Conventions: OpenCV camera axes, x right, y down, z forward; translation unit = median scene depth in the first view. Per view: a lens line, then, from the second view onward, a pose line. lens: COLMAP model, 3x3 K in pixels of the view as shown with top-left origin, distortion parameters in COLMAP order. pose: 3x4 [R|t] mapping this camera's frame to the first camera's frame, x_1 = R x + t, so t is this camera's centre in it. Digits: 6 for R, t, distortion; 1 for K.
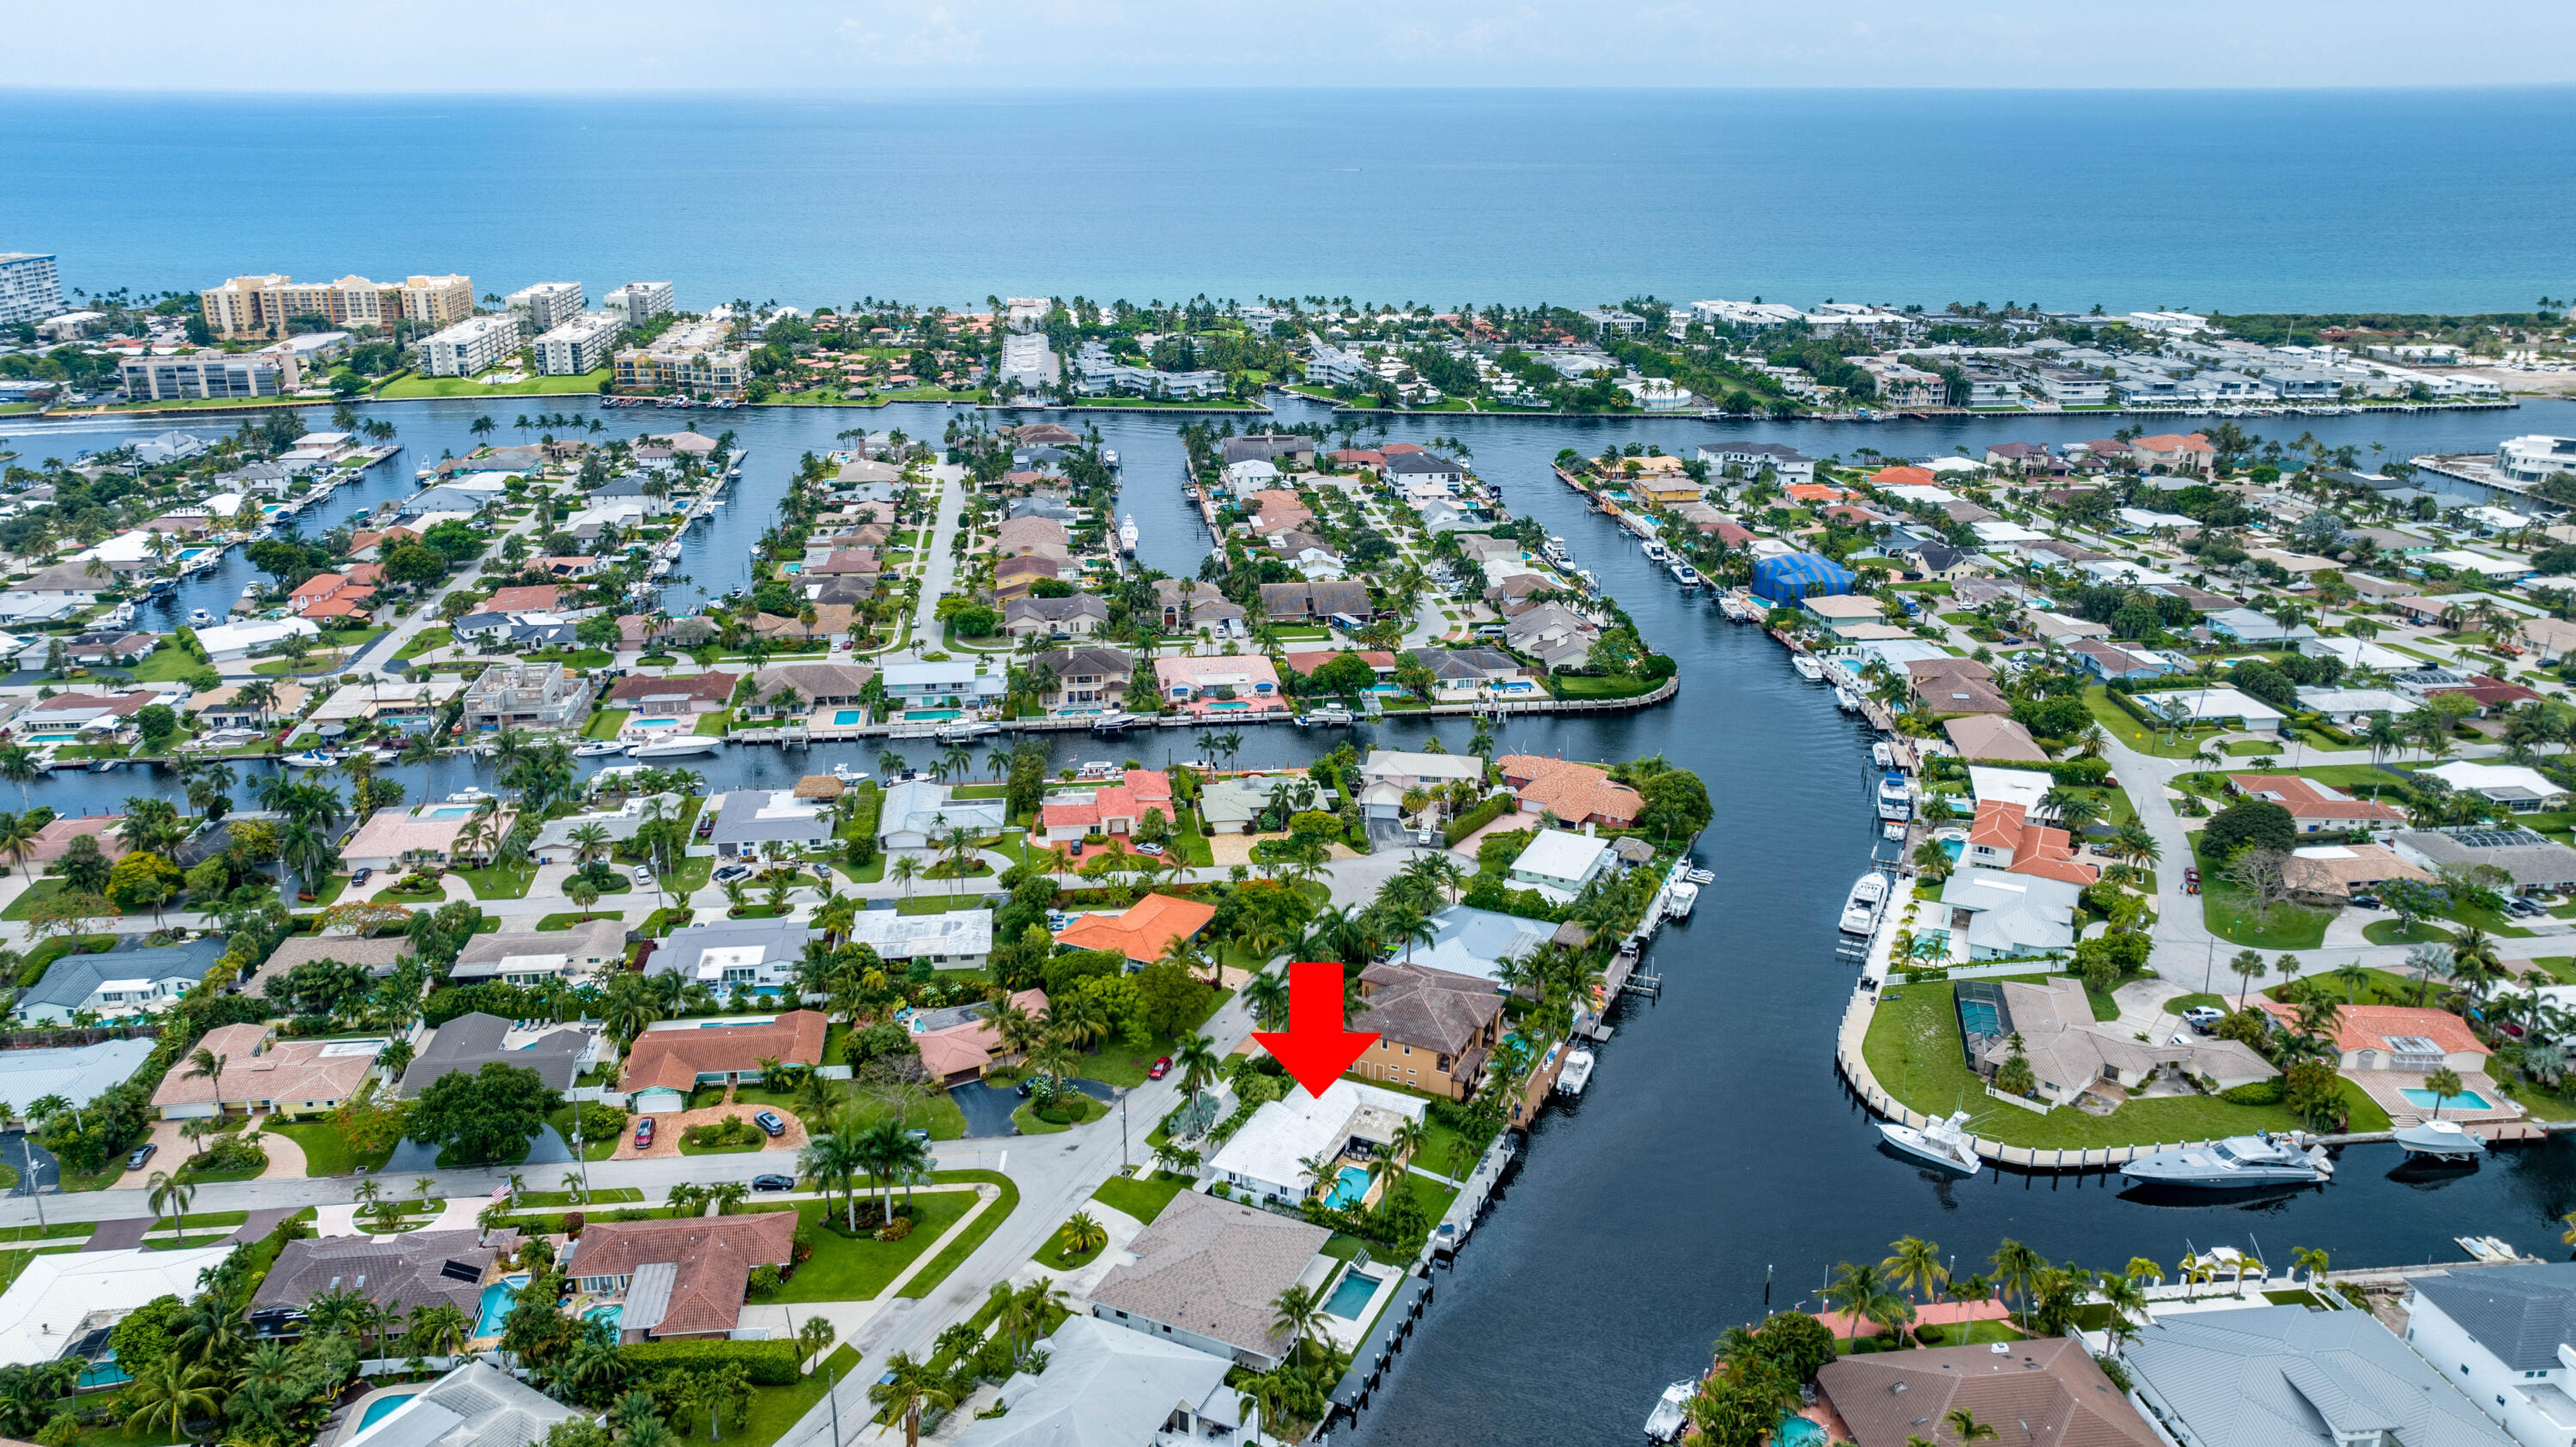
lens RADIAL K [[1871.2, 0, 1288.0], [0, 1871.2, 723.5], [0, 0, 1]] dist [0.002114, 0.001928]
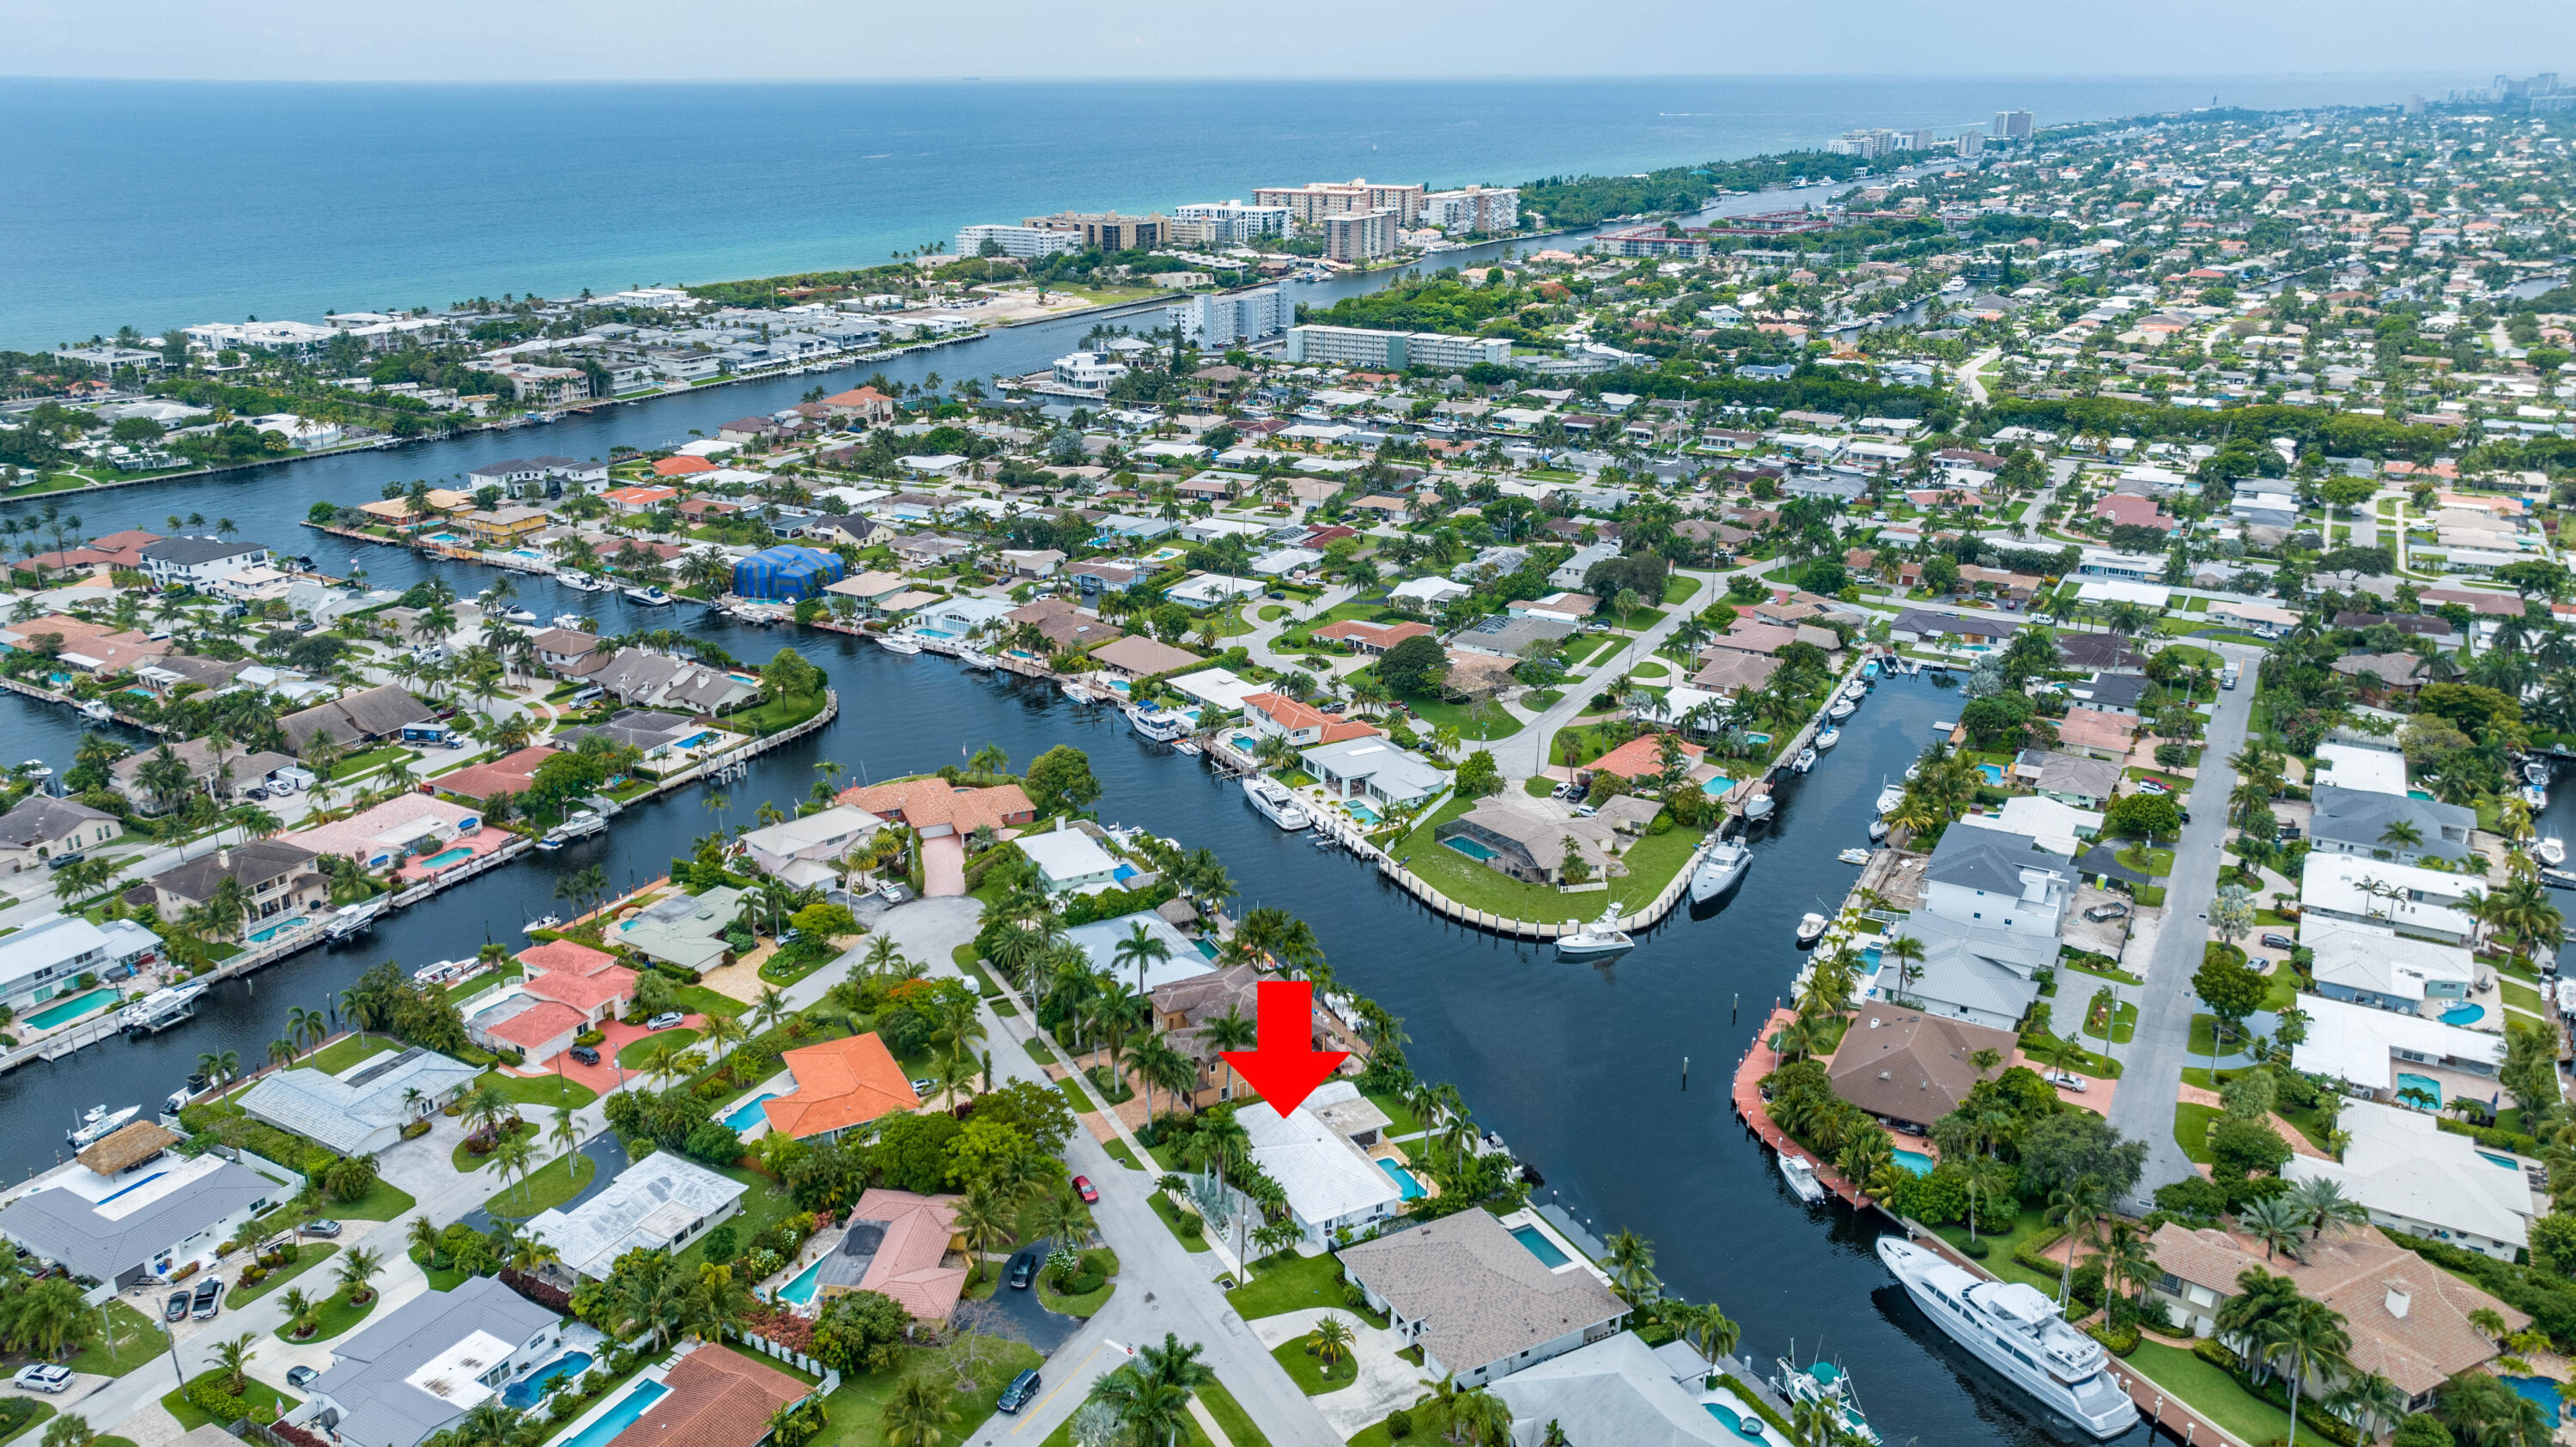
lens RADIAL K [[1897.8, 0, 1288.0], [0, 1897.8, 723.5], [0, 0, 1]] dist [-0.007542, -0.002235]
pose [[0.590439, -0.266818, 0.761702, -0.415300], [0.267461, 0.955129, 0.127250, -0.070506], [-0.761477, 0.128592, 0.635309, 0.237523]]
